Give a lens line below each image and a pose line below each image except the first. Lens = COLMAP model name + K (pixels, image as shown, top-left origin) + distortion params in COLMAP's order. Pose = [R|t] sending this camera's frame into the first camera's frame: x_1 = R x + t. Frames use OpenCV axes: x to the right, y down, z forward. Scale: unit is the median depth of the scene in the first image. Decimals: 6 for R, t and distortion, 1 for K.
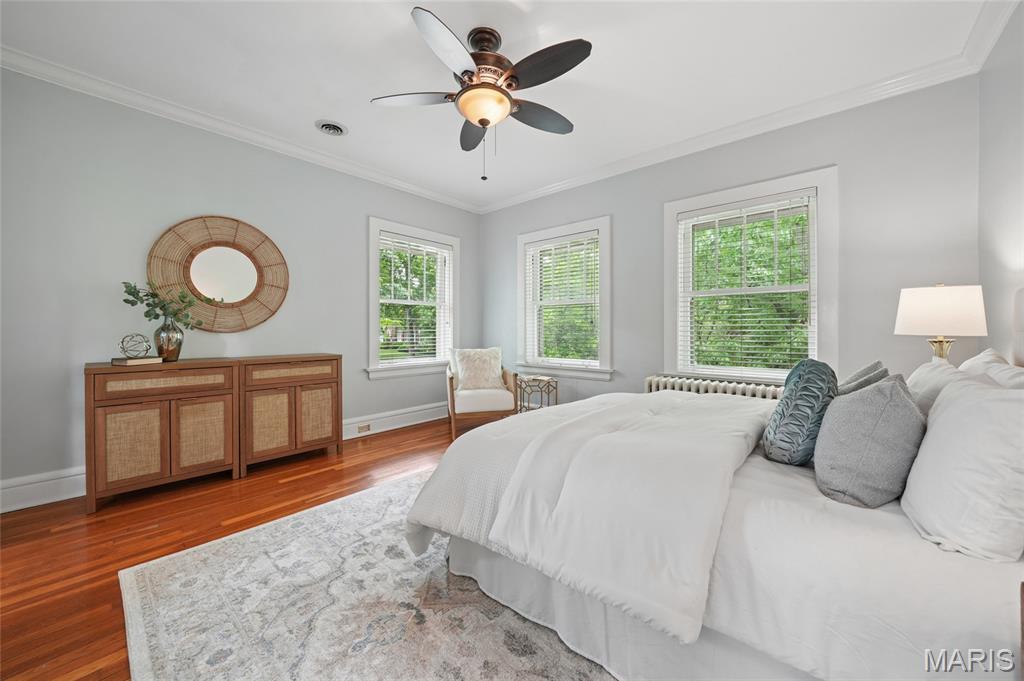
lens RADIAL K [[384.6, 0, 514.9], [0, 384.6, 333.6], [0, 0, 1]] dist [-0.003811, 0.000339]
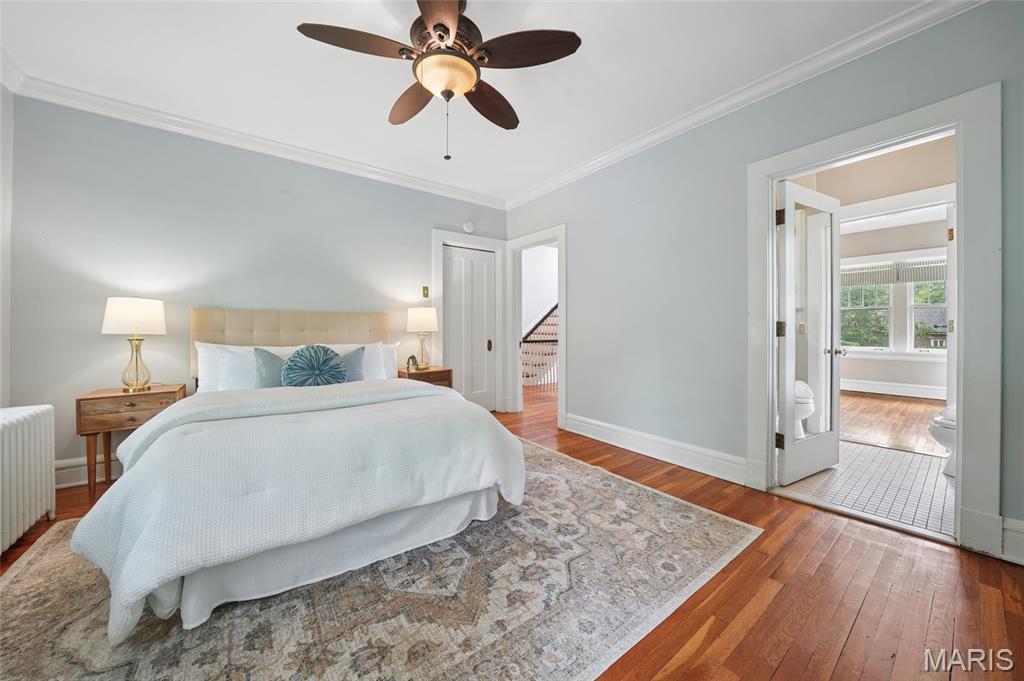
lens RADIAL K [[360.5, 0, 509.4], [0, 360.5, 333.4], [0, 0, 1]] dist [-0.021158, 0.000402]
pose [[-0.976637, 0.002955, 0.214875, -0.481247], [0.005145, 0.999940, 0.009631, -0.002825], [-0.214834, 0.010512, -0.976594, 2.157572]]
